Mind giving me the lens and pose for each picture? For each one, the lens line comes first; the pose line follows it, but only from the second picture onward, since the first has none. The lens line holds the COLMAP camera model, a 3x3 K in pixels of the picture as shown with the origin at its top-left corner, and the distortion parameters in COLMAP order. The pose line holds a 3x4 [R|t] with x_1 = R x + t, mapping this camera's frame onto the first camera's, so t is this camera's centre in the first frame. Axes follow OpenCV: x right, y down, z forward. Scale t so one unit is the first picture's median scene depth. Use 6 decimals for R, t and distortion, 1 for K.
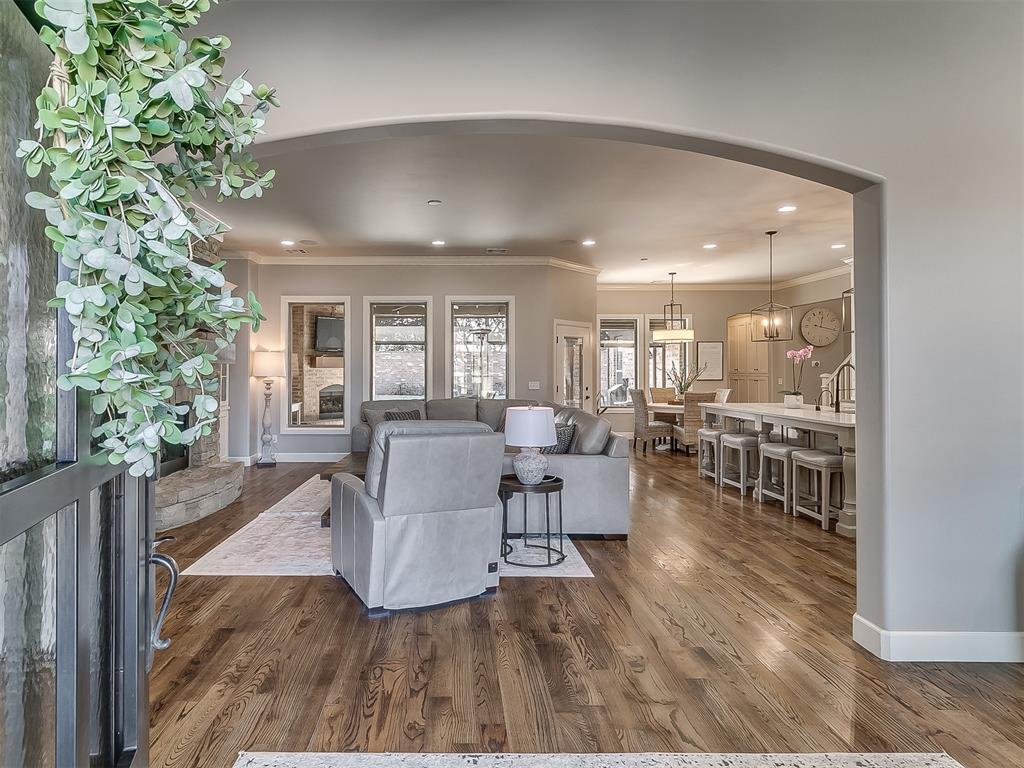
lens RADIAL K [[561.0, 0, 462.3], [0, 561.0, 368.4], [0, 0, 1]] dist [-0.001247, -0.000103]
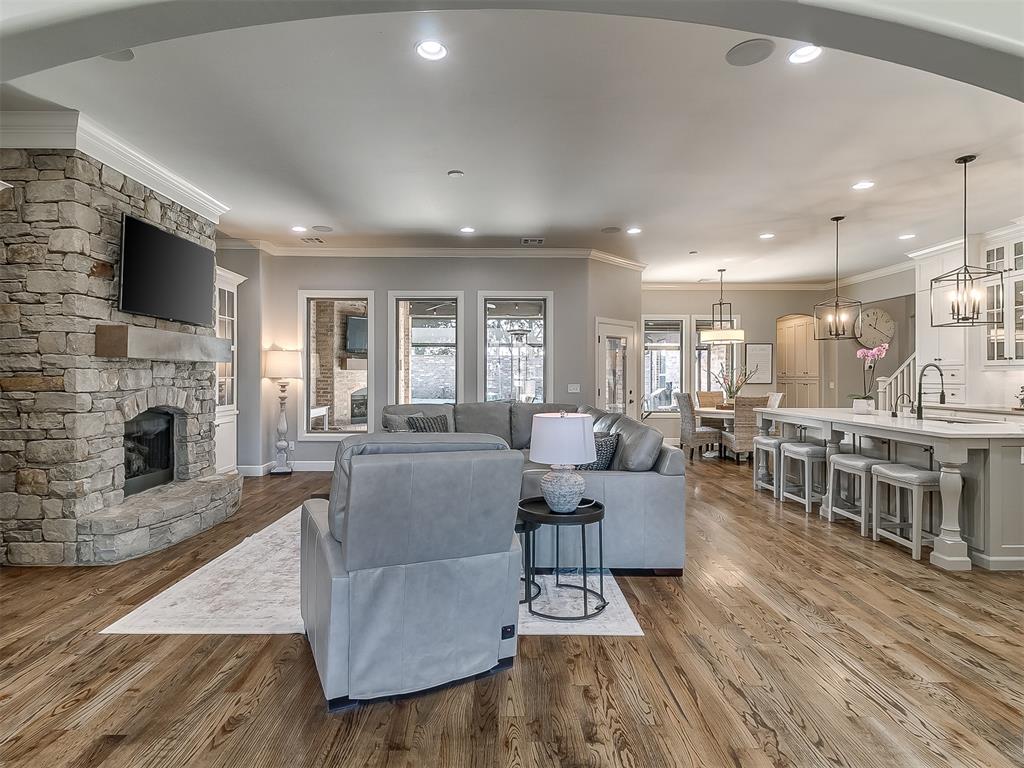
lens RADIAL K [[535.9, 0, 512.3], [0, 535.9, 379.4], [0, 0, 1]] dist [0.000103, -0.000070]
pose [[0.999985, 0.002064, 0.005112, 0.032939], [-0.002118, 0.999941, 0.010641, 0.009486], [-0.005090, -0.010651, 0.999930, 0.176575]]
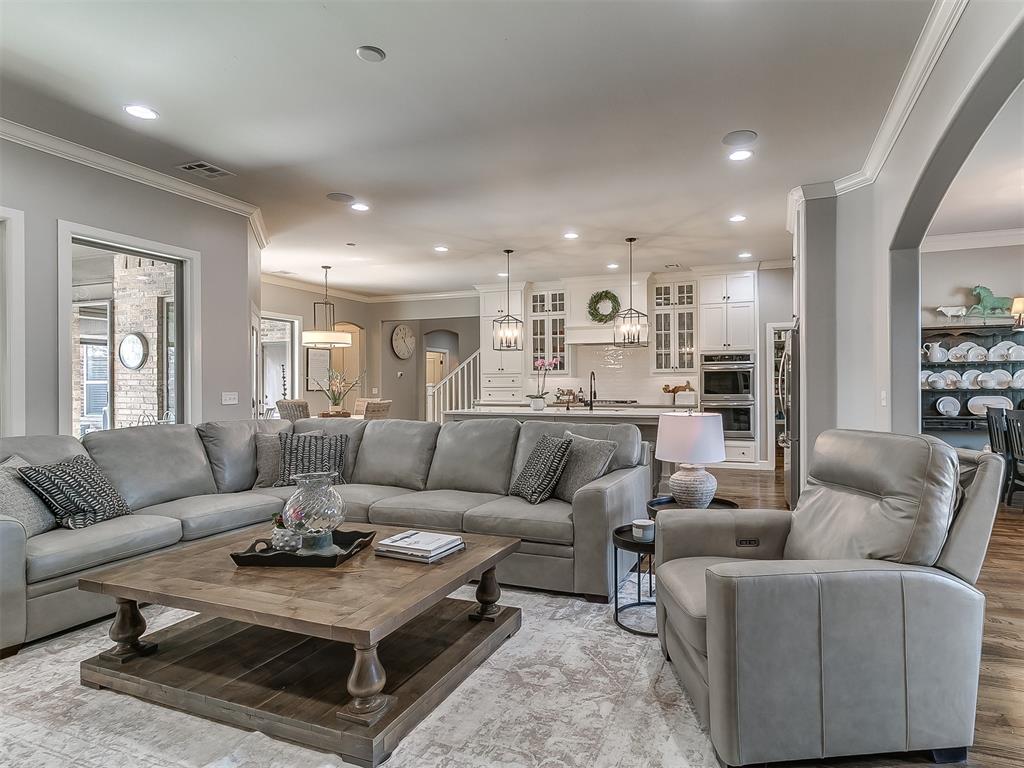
lens RADIAL K [[535.9, 0, 512.3], [0, 535.9, 379.4], [0, 0, 1]] dist [0.000103, -0.000070]
pose [[0.364004, 0.010007, 0.931344, -0.522245], [0.000797, 0.999939, -0.011056, 0.025806], [-0.931397, 0.004766, 0.363973, 0.759996]]
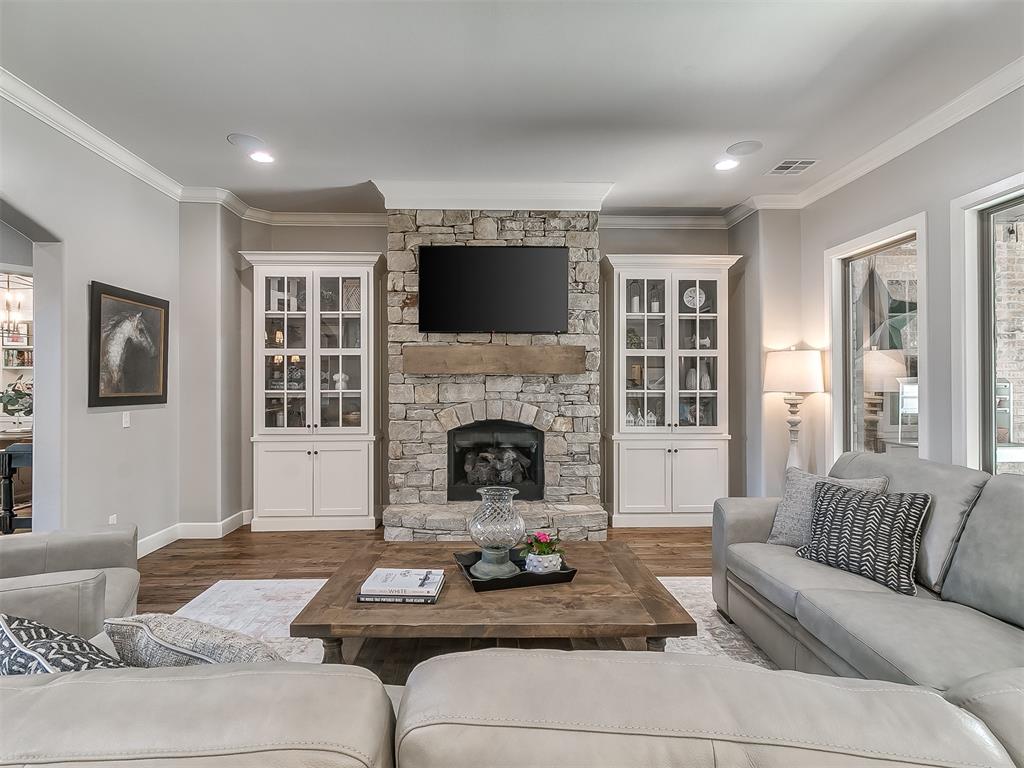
lens RADIAL K [[527.5, 0, 512.2], [0, 527.5, 400.3], [0, 0, 1]] dist [0.000151, 0.000029]
pose [[0.007217, -0.005666, -0.999958, 0.301503], [0.001843, 0.999982, -0.005653, 0.034182], [0.999972, -0.001802, 0.007227, 0.991995]]
